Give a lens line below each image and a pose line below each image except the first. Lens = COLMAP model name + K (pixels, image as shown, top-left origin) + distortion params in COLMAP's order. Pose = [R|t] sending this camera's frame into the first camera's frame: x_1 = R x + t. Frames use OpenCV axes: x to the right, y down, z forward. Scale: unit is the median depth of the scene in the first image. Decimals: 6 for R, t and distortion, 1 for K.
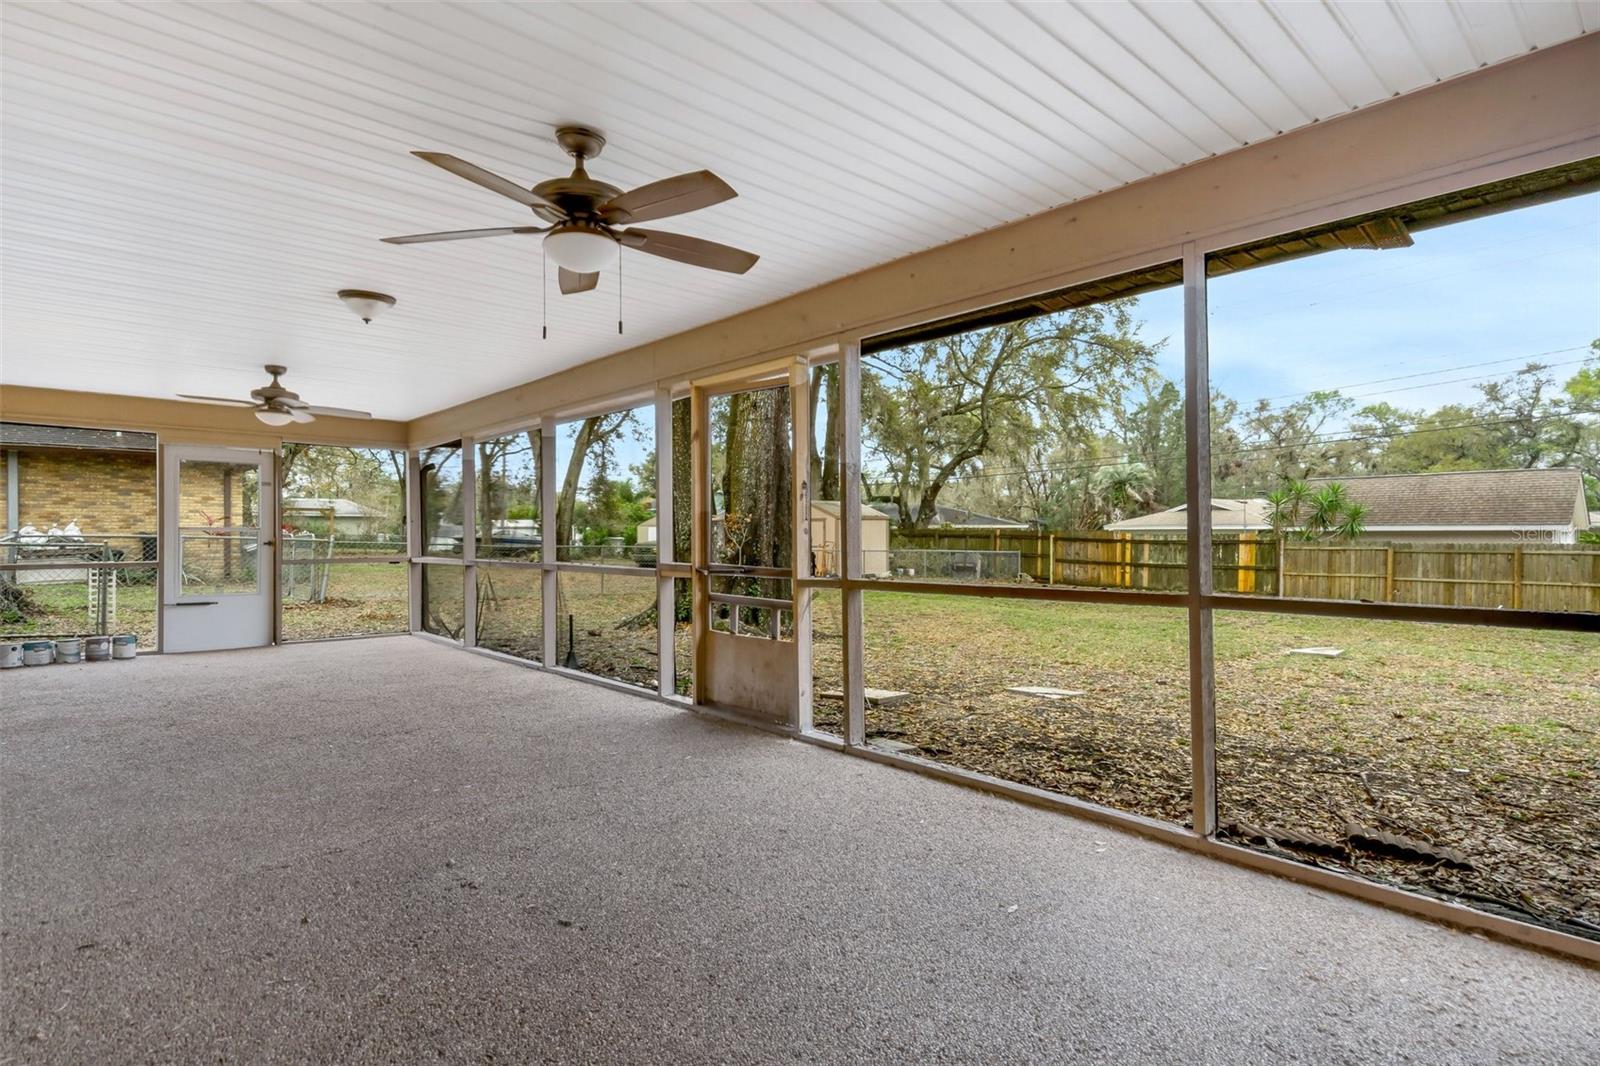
lens RADIAL K [[804.1, 0, 796.7], [0, 804.1, 529.6], [0, 0, 1]] dist [-0.001605, 0.001211]
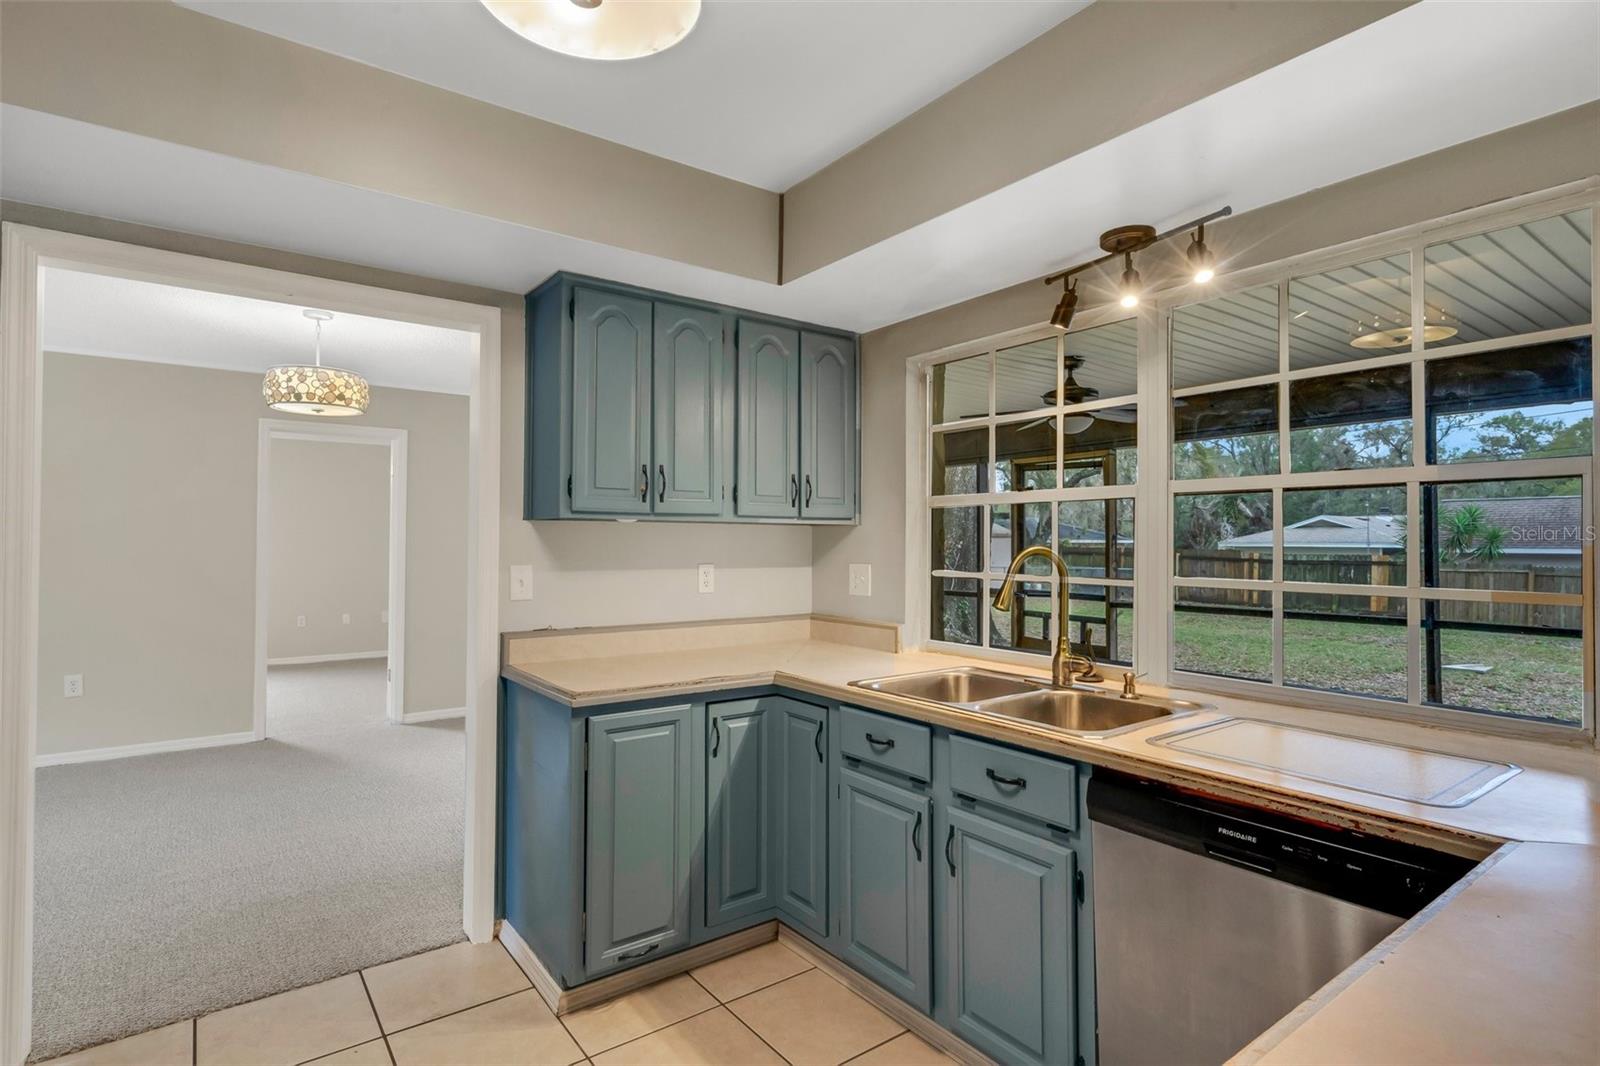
lens RADIAL K [[804.1, 0, 803.4], [0, 804.1, 531.0], [0, 0, 1]] dist [-0.001605, 0.001211]
pose [[0.995547, 0.007837, -0.093939, -0.072817], [-0.008792, 0.999914, -0.009764, -0.008368], [0.093854, 0.010547, 0.995530, -0.087554]]
